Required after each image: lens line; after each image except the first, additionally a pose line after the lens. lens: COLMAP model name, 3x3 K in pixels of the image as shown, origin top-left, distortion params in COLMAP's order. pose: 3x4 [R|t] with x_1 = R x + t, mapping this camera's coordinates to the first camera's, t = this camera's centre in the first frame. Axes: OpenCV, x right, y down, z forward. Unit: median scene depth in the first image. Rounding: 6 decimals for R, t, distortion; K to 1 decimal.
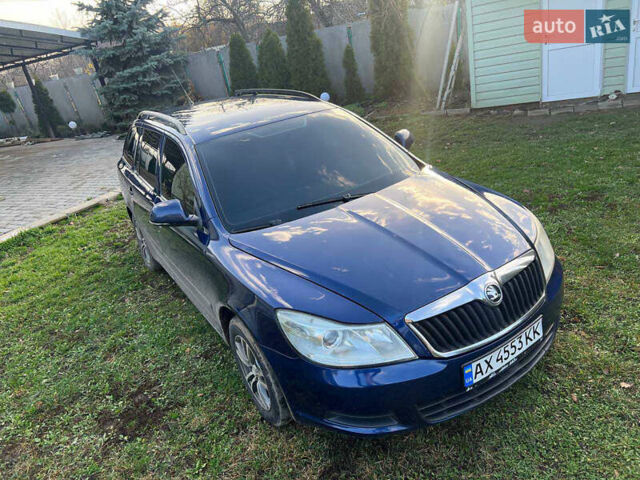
lens RADIAL K [[473.2, 0, 320.0], [0, 473.2, 240.0], [0, 0, 1]] dist [0.004561, -0.002743]
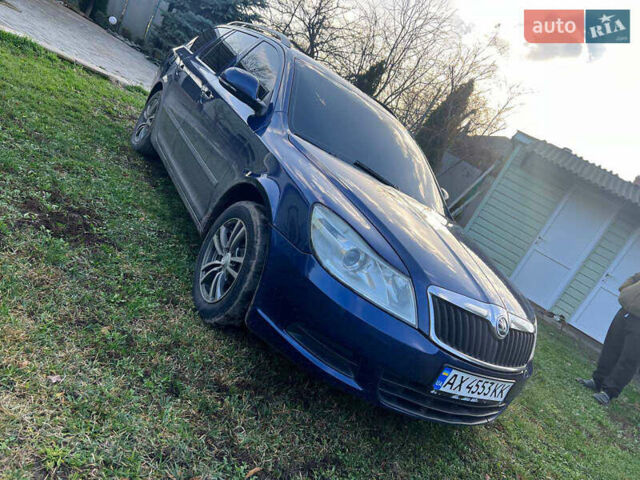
lens RADIAL K [[473.2, 0, 320.0], [0, 473.2, 240.0], [0, 0, 1]] dist [0.004561, -0.002743]
pose [[0.775577, 0.622226, 0.106371, -0.115988], [-0.595672, 0.777171, -0.202929, 0.318011], [-0.208937, 0.094025, 0.973399, 0.081305]]
